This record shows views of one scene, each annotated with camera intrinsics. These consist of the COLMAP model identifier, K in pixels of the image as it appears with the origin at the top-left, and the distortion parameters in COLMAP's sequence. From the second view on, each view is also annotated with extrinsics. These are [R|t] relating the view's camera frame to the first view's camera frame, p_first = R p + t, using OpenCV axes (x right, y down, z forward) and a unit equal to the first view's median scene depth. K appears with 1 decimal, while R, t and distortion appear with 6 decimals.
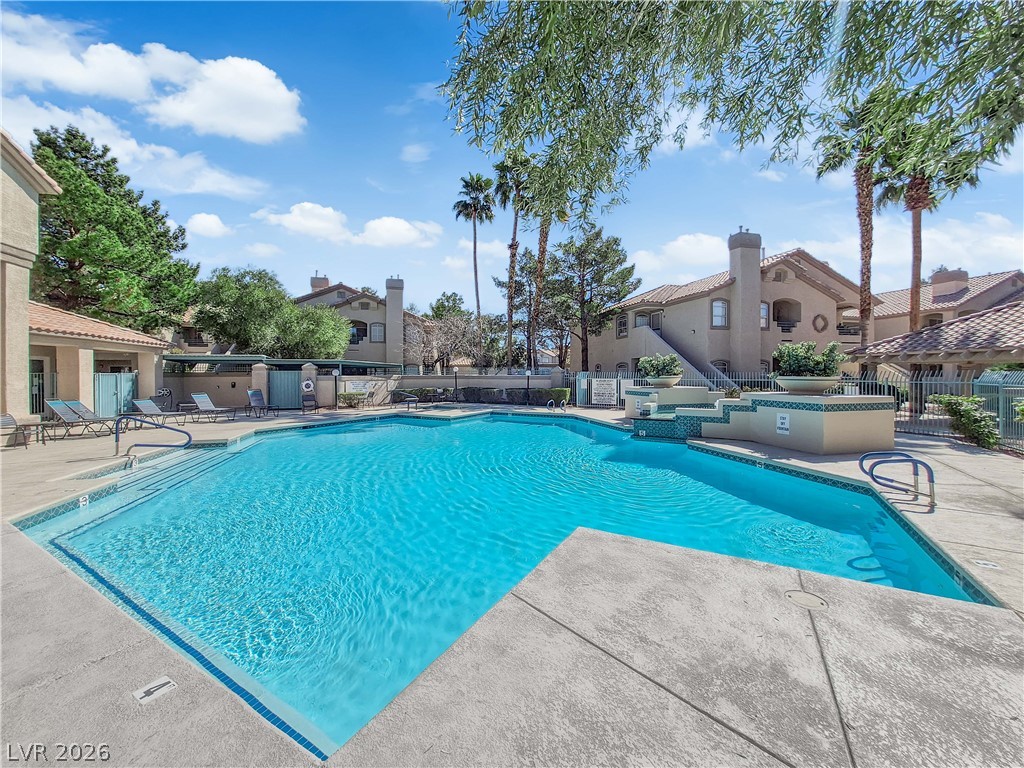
lens RADIAL K [[406.4, 0, 504.3], [0, 406.4, 383.4], [0, 0, 1]] dist [-0.000287, -0.000158]
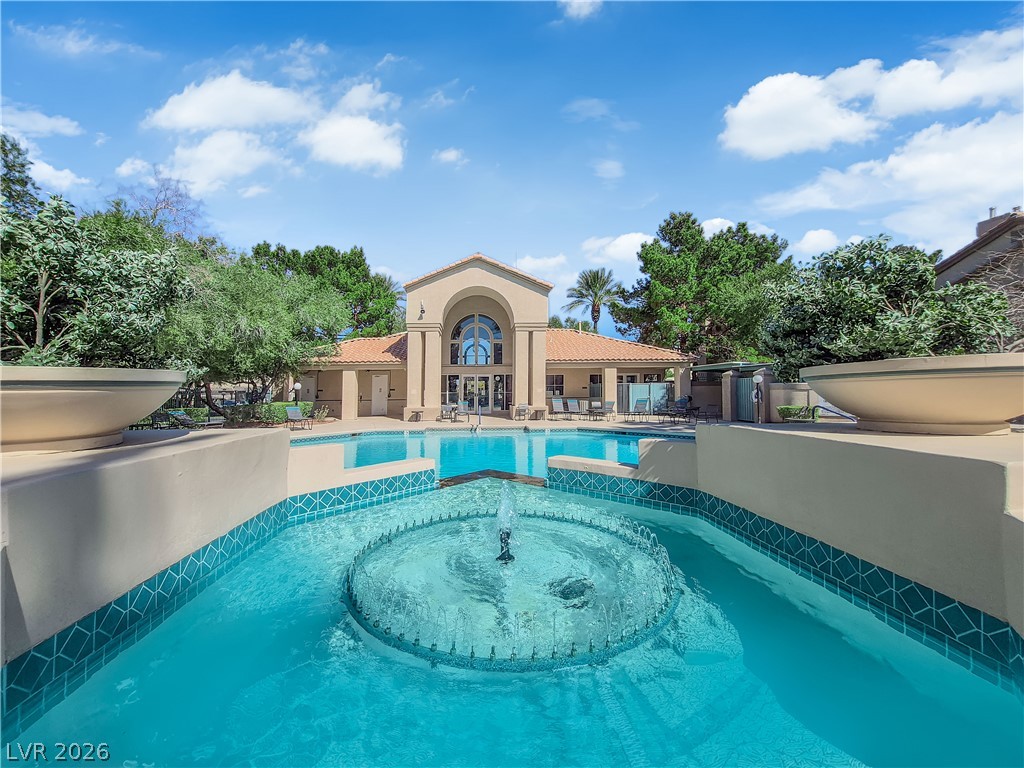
lens RADIAL K [[406.4, 0, 504.3], [0, 406.4, 383.4], [0, 0, 1]] dist [-0.000287, -0.000158]
pose [[-0.216255, -0.009224, -0.976293, 0.425070], [-0.011128, 0.999914, -0.006982, -0.007863], [0.976273, 0.009354, -0.216339, 0.658017]]
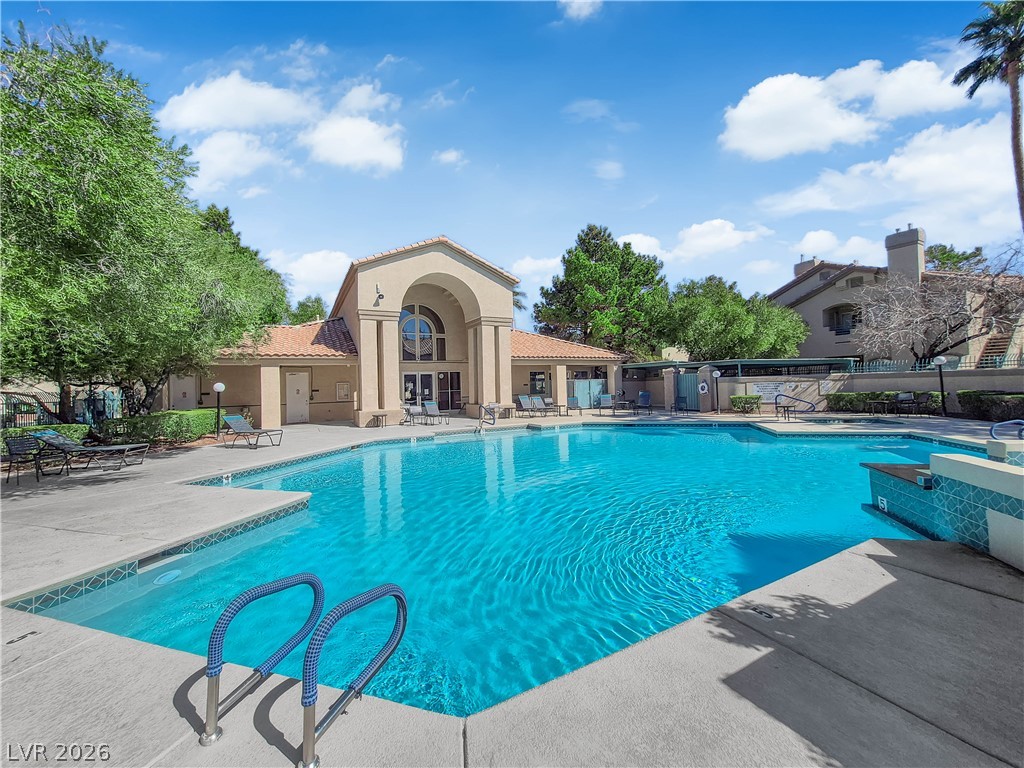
lens RADIAL K [[406.4, 0, 504.3], [0, 406.4, 383.4], [0, 0, 1]] dist [-0.000287, -0.000158]
pose [[0.218826, -0.008911, -0.975723, 0.368894], [0.006003, 0.999952, -0.007786, -0.000874], [0.975745, -0.004153, 0.218869, 0.289454]]
